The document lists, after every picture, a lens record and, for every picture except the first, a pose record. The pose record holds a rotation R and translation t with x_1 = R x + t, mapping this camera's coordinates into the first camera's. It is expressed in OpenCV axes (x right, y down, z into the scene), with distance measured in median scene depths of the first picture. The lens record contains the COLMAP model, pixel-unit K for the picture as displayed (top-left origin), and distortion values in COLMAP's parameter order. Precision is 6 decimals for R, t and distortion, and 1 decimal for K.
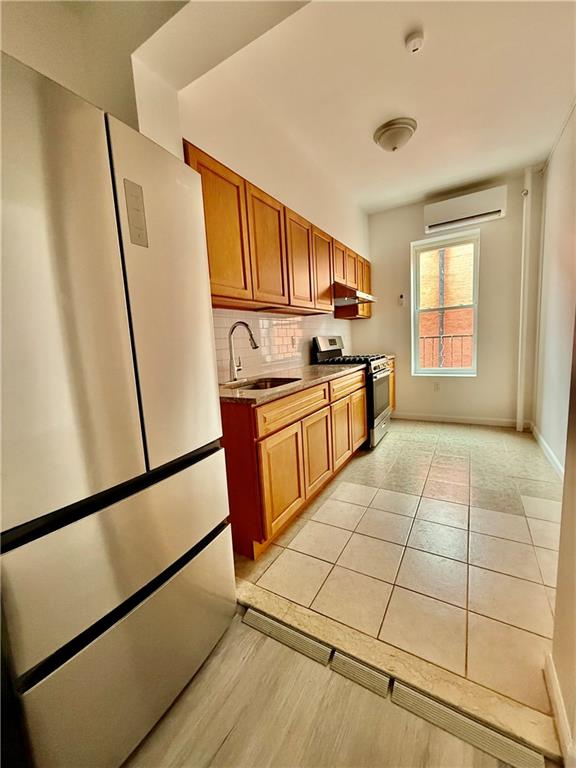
lens RADIAL K [[302.7, 0, 291.3], [0, 302.7, 383.5], [0, 0, 1]] dist [0.002515, 0.000115]
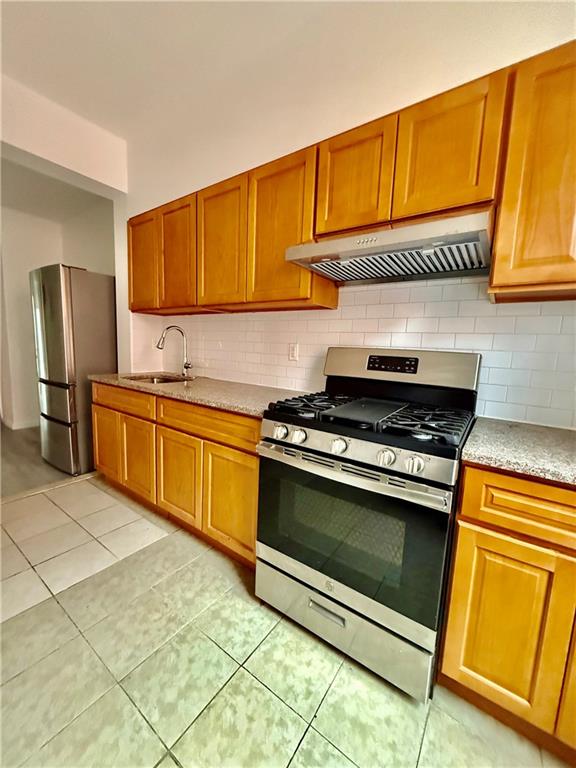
lens RADIAL K [[302.7, 0, 288.0], [0, 302.7, 384.5], [0, 0, 1]] dist [0.002515, 0.000115]
pose [[-0.085077, 0.172304, -0.981363, 0.840950], [-0.178491, 0.966366, 0.185144, -0.236560], [0.980257, 0.190916, -0.051461, 1.287987]]
